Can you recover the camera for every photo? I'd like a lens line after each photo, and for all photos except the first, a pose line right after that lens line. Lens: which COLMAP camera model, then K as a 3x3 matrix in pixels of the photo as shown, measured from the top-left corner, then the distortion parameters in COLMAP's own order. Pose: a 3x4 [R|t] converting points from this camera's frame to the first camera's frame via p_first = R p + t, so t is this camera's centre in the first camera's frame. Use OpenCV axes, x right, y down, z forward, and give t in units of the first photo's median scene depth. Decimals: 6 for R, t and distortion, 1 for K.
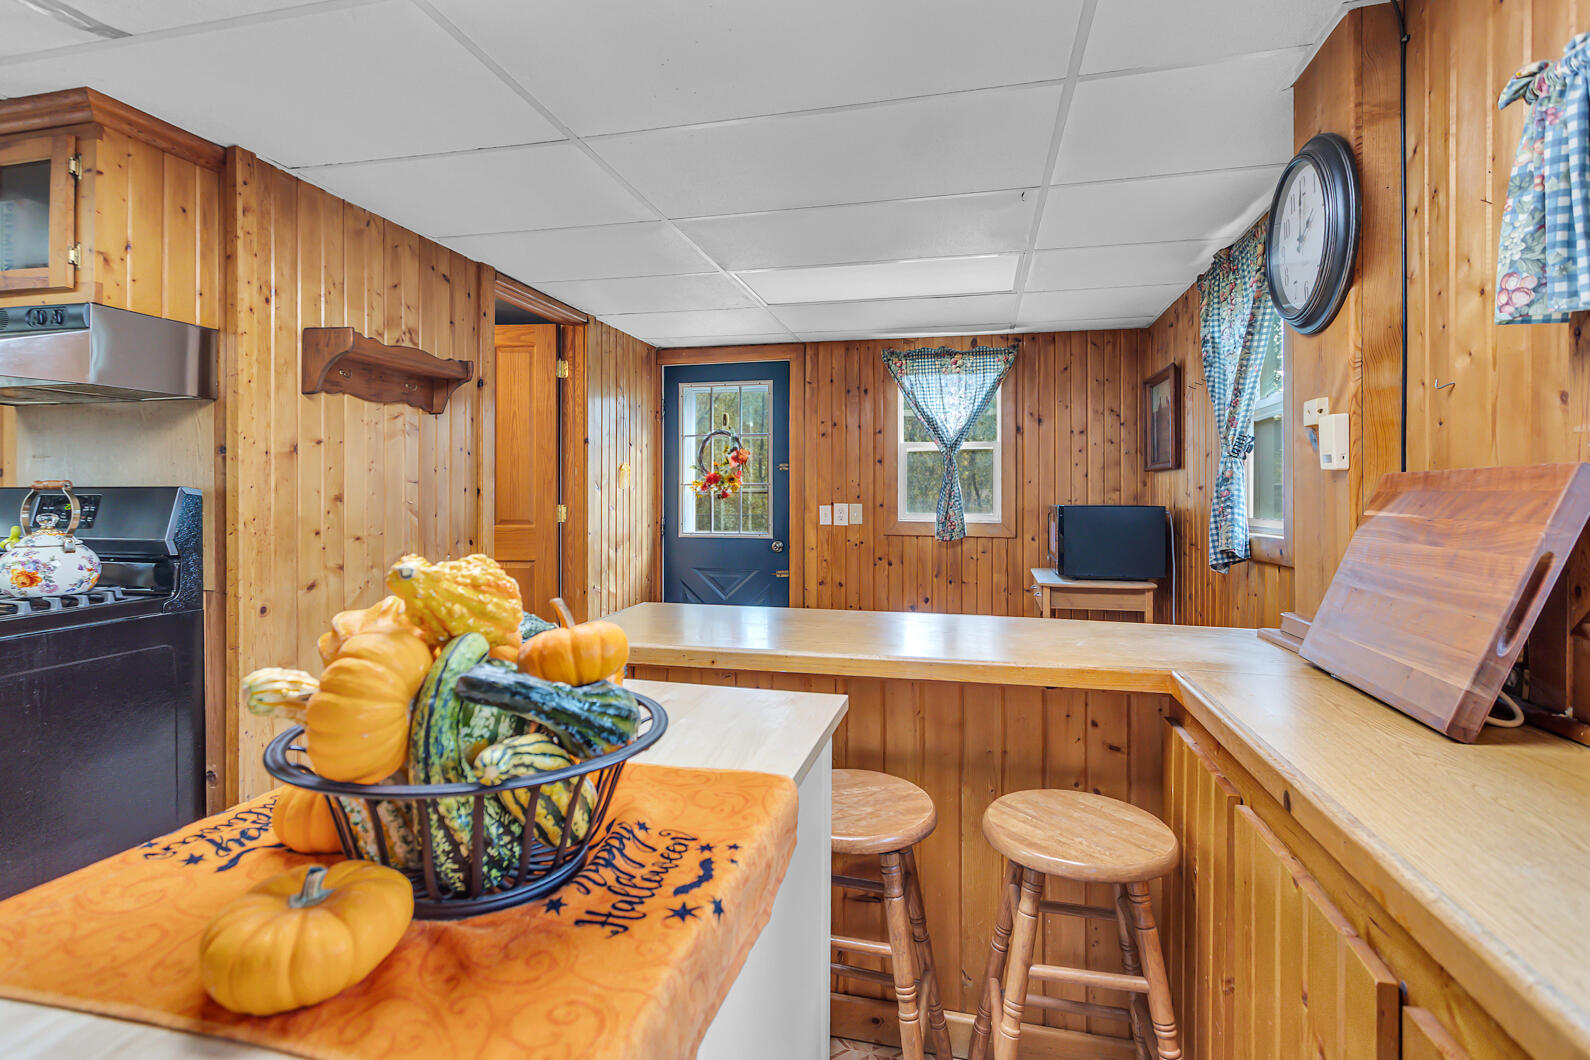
lens RADIAL K [[759.5, 0, 796.2], [0, 759.5, 500.5], [0, 0, 1]] dist [-0.004462, 0.000738]
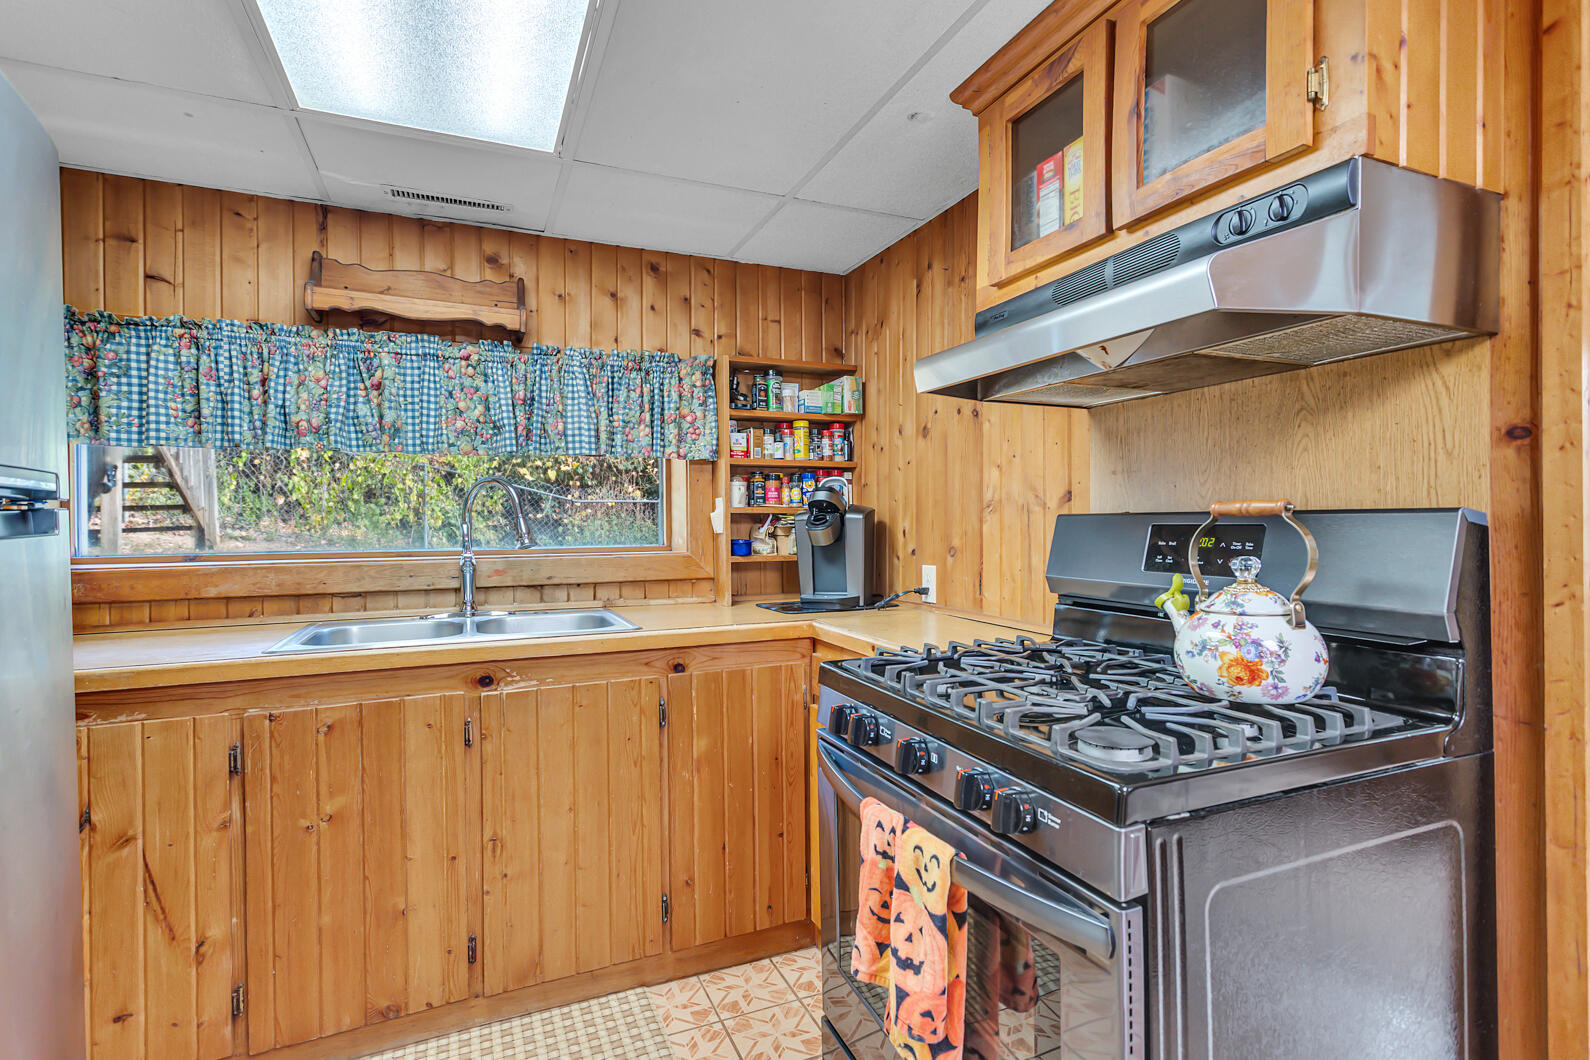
lens RADIAL K [[759.5, 0, 786.4], [0, 759.5, 523.7], [0, 0, 1]] dist [-0.004462, 0.000738]
pose [[0.588105, -0.003073, -0.808779, -0.309767], [-0.001129, 0.999989, -0.004621, -0.002007], [0.808784, 0.003631, 0.588095, 0.156840]]
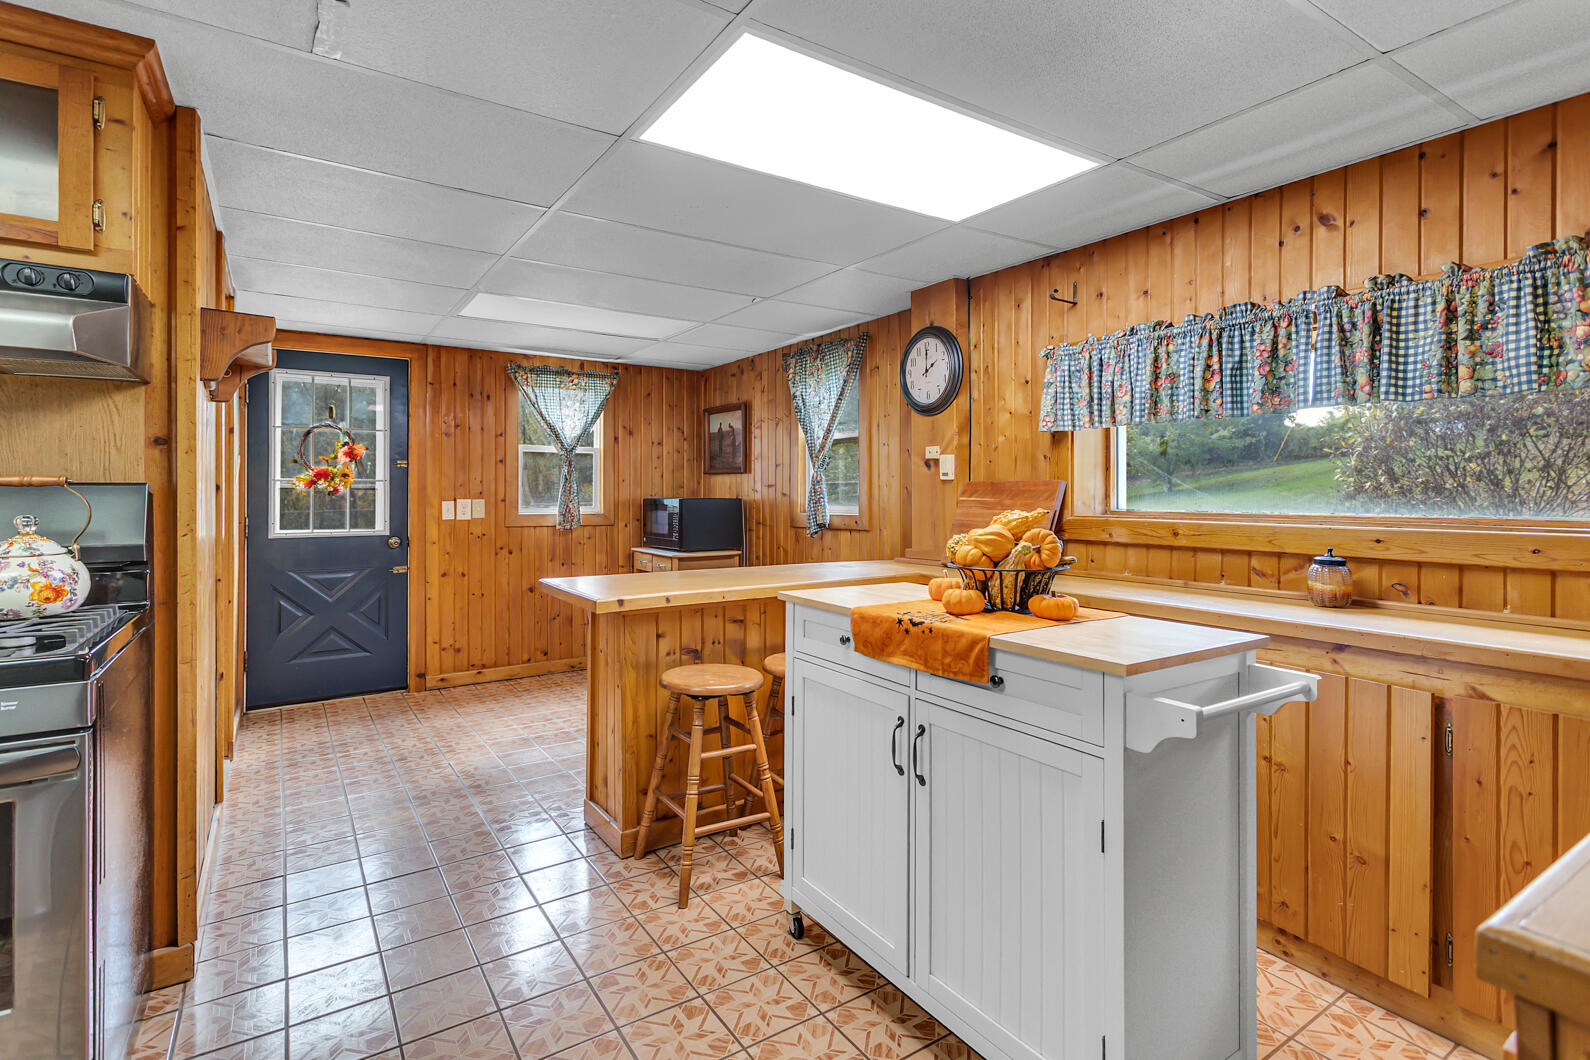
lens RADIAL K [[759.5, 0, 773.8], [0, 759.5, 491.3], [0, 0, 1]] dist [-0.004462, 0.000738]
pose [[0.692852, -0.001490, 0.721078, -0.436442], [0.006318, 0.999972, -0.004005, -0.000123], [-0.721052, 0.007331, 0.692842, -0.062258]]
